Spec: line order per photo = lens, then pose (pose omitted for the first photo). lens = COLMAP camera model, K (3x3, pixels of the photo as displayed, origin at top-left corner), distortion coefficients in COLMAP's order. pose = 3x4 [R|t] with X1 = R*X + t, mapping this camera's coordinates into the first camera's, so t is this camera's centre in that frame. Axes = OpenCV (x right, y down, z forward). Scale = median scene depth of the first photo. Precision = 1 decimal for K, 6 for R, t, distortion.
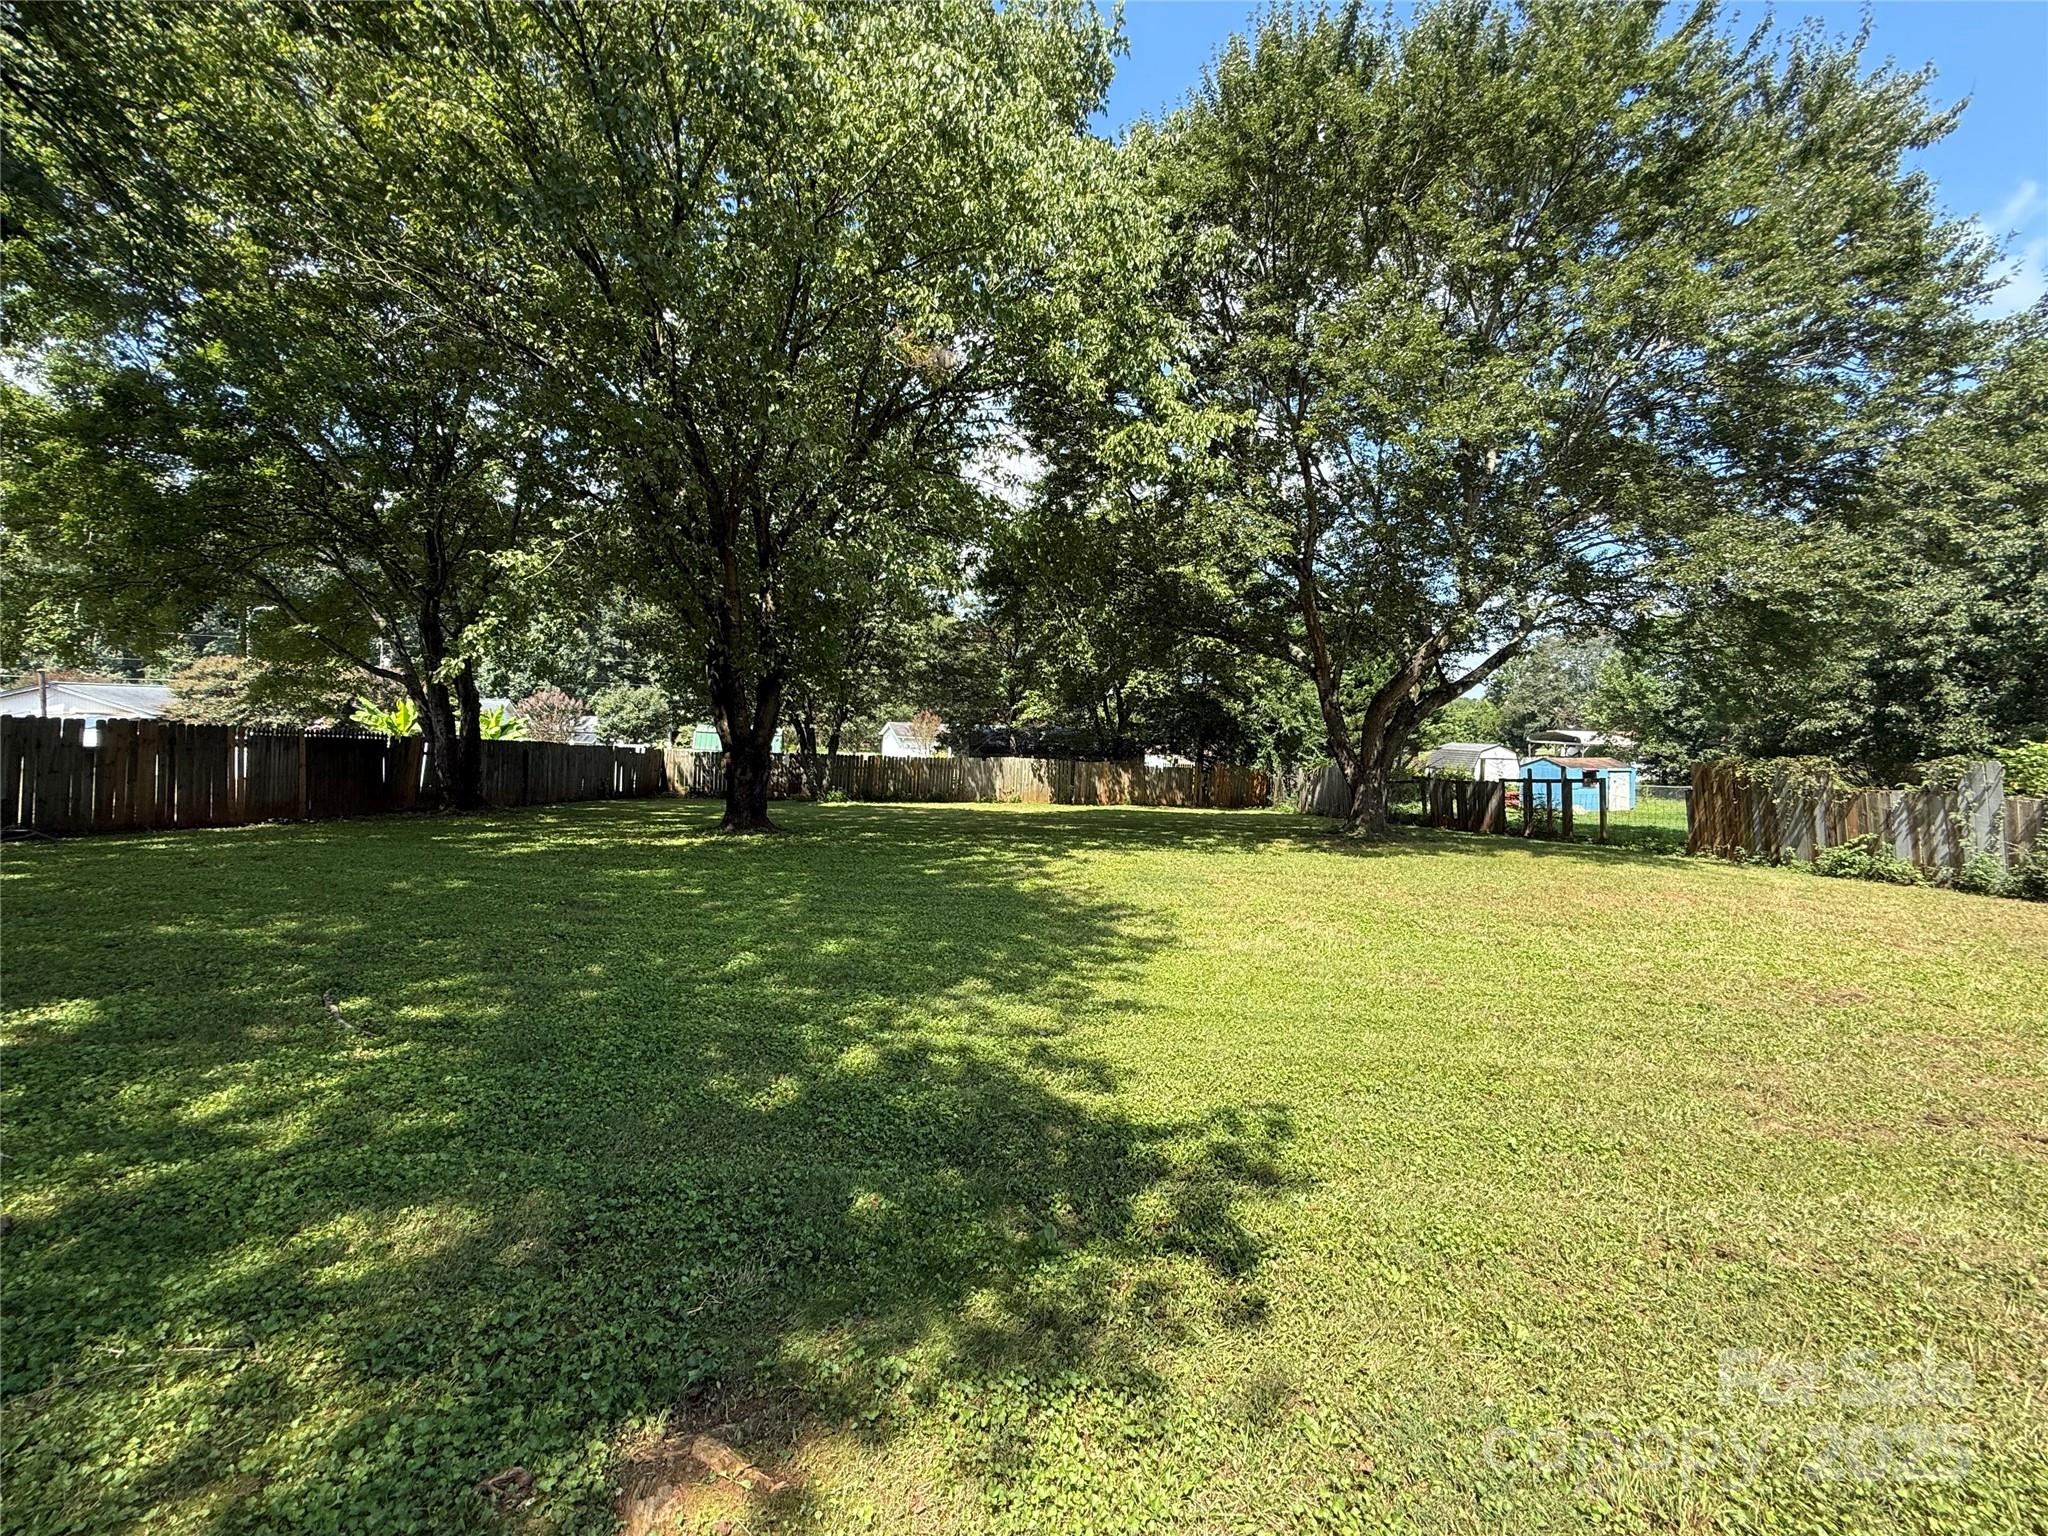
lens RADIAL K [[822.8, 0, 1023.9], [0, 822.8, 768.1], [0, 0, 1]] dist [0.000147, 0.000076]
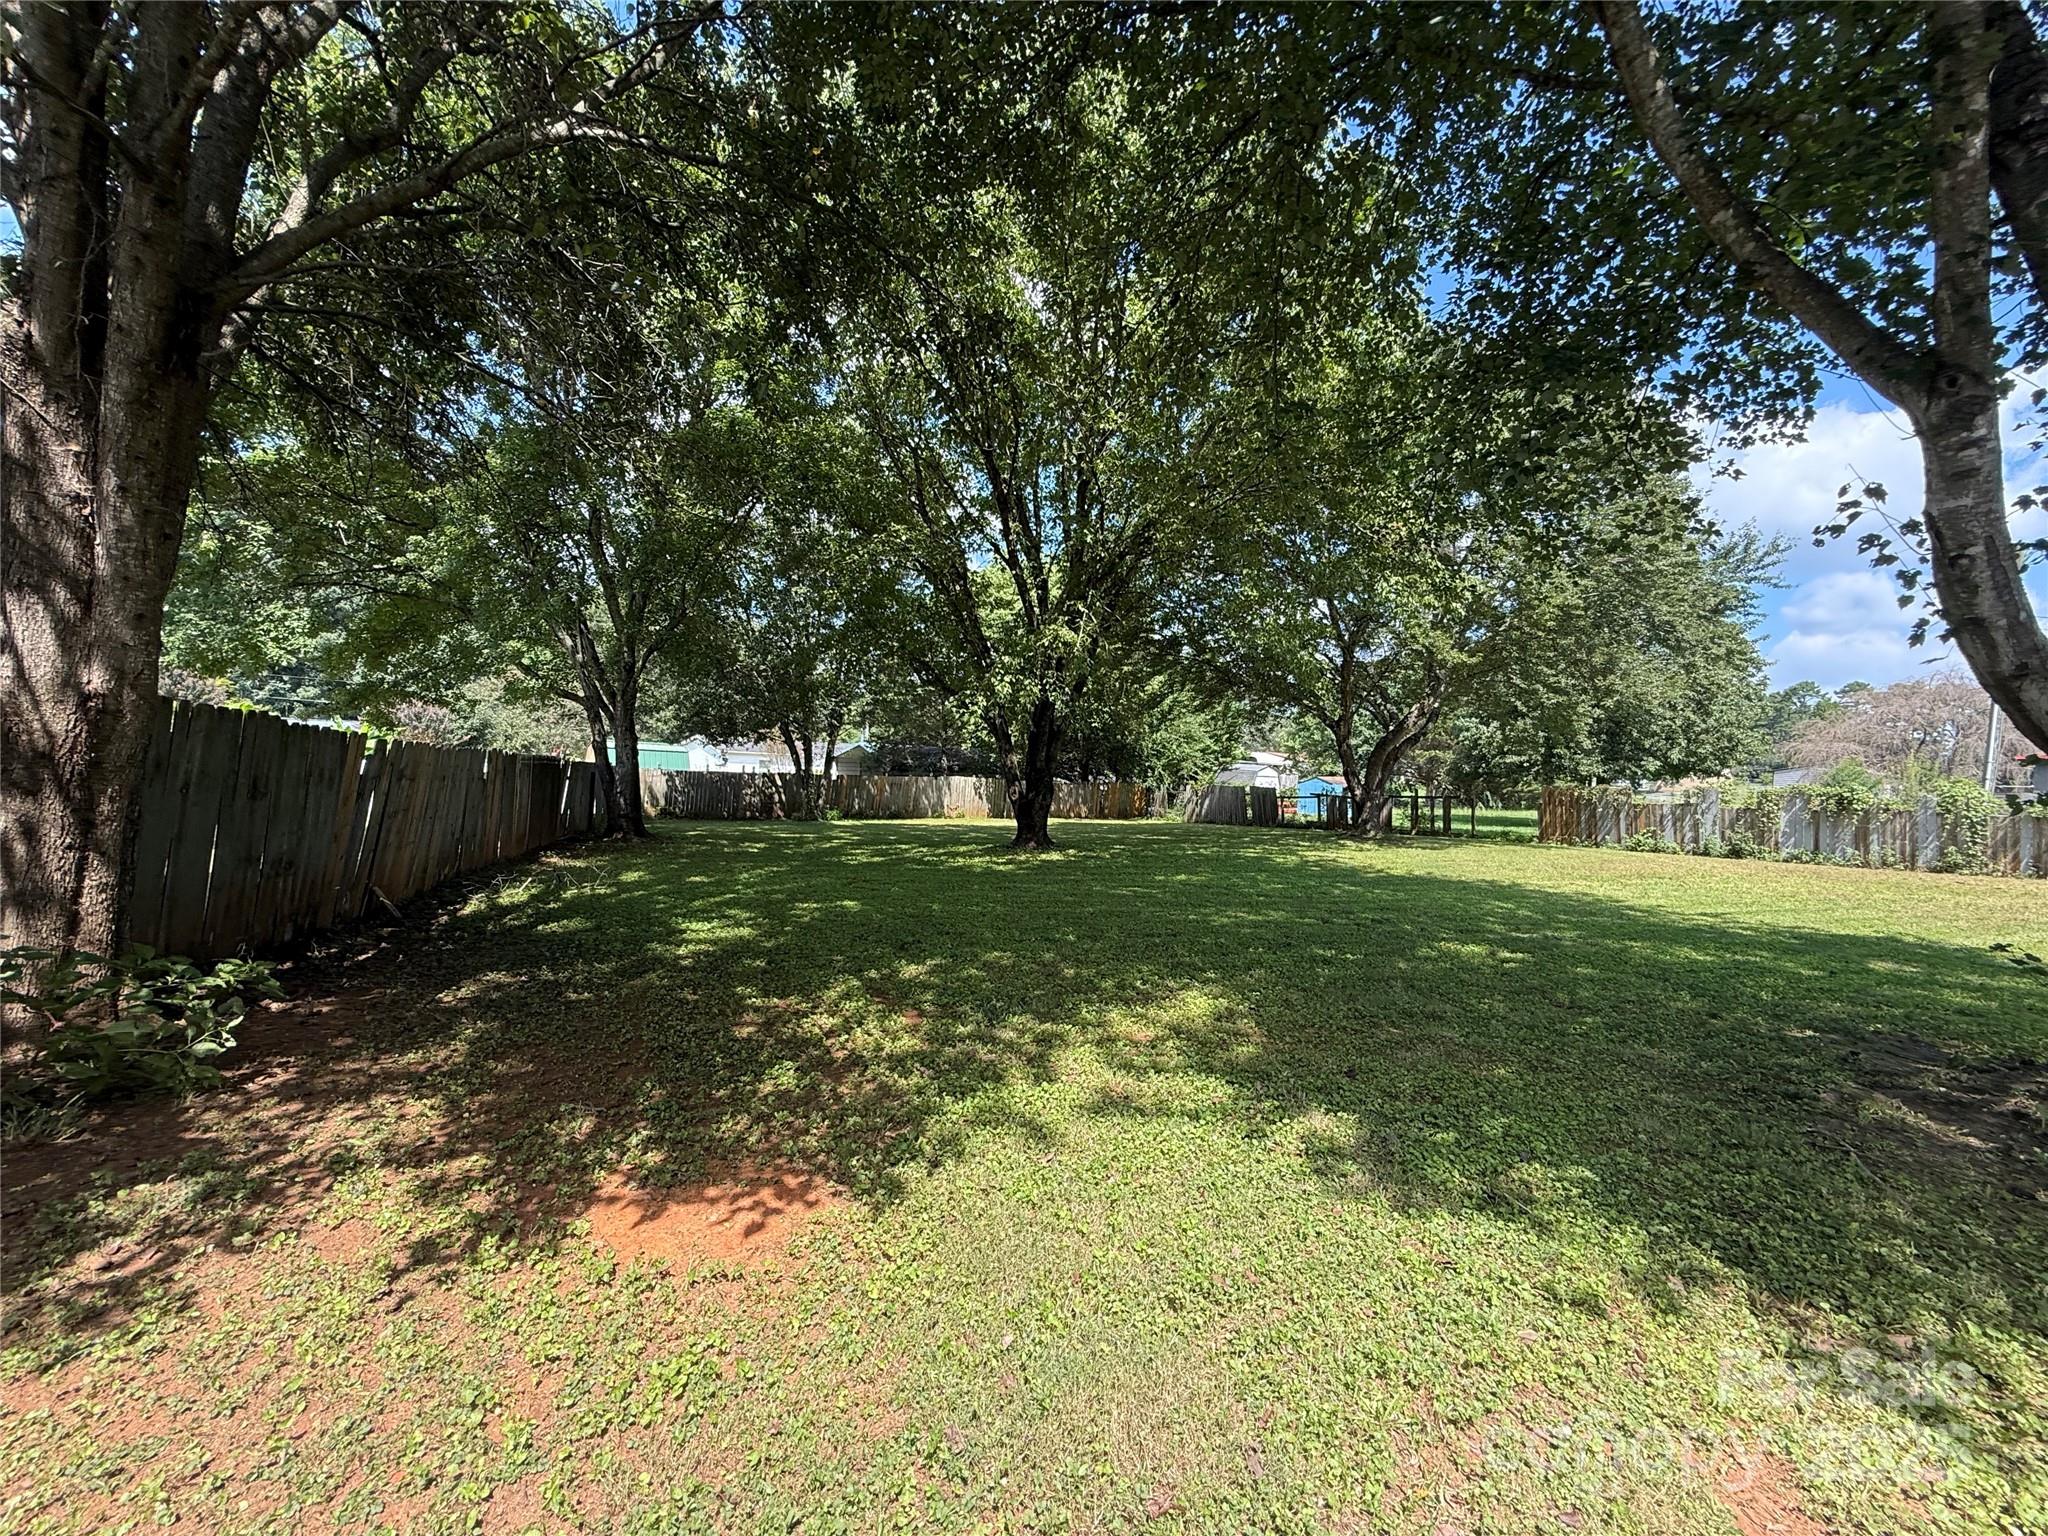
lens RADIAL K [[822.8, 0, 1024.3], [0, 822.8, 772.7], [0, 0, 1]] dist [0.000147, 0.000076]
pose [[0.906663, 0.002435, 0.421849, -0.426850], [-0.000187, 0.999986, -0.005371, -0.013213], [-0.421856, 0.004791, 0.906650, -0.033250]]
